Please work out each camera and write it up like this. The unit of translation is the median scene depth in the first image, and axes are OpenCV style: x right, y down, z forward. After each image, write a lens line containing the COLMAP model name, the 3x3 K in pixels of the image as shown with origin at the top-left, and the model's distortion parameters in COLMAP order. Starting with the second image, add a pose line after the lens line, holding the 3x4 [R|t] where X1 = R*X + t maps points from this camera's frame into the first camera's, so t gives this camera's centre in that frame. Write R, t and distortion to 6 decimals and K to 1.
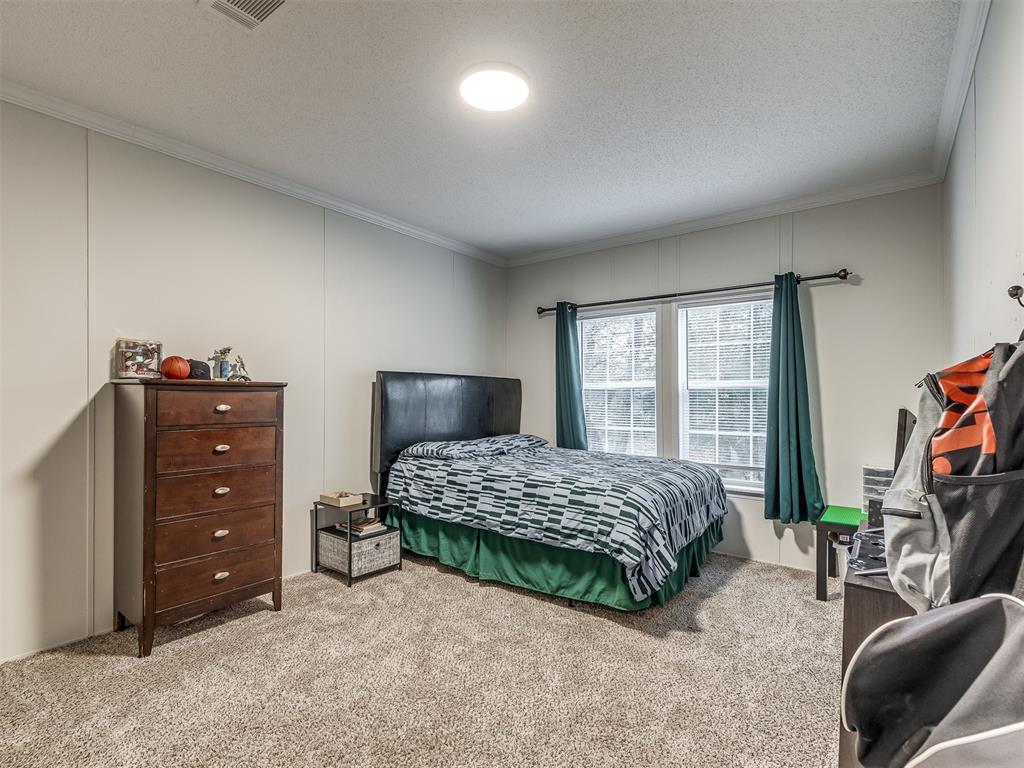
lens RADIAL K [[491.1, 0, 513.0], [0, 491.1, 400.9], [0, 0, 1]] dist [0.000347, -0.000067]
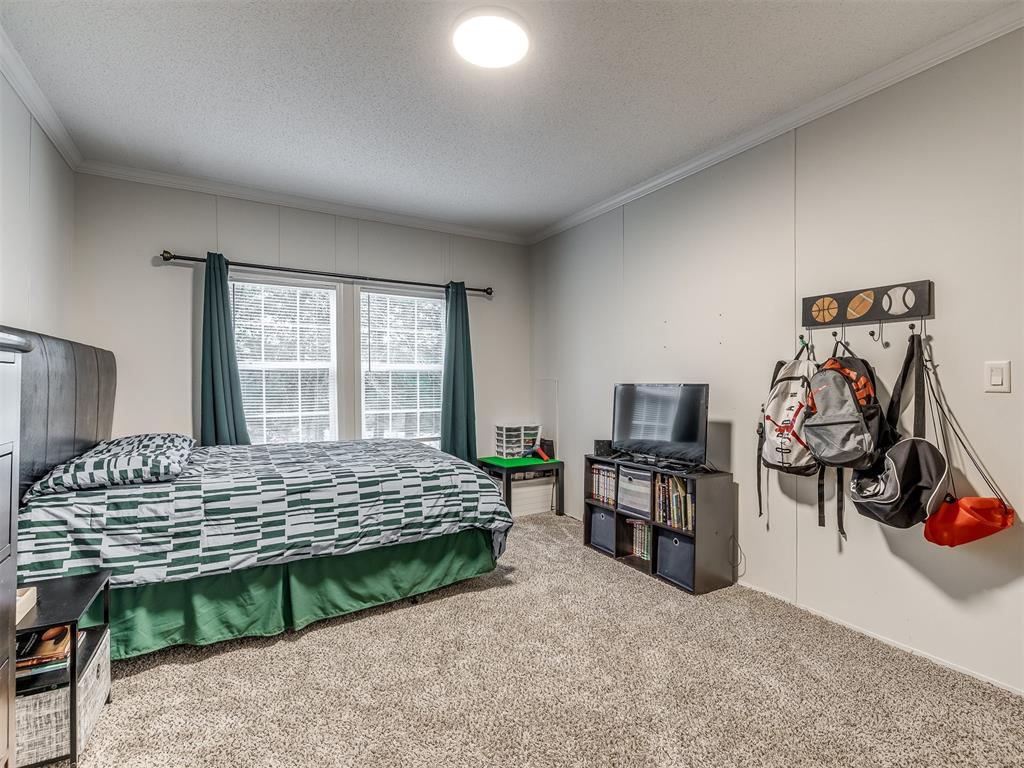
lens RADIAL K [[475.7, 0, 506.7], [0, 475.7, 380.6], [0, 0, 1]] dist [-0.000238, -0.000650]
pose [[0.400642, -0.004137, 0.916225, -0.573658], [0.009018, 0.999959, 0.000572, -0.002198], [-0.916190, 0.008033, 0.400663, 0.427109]]
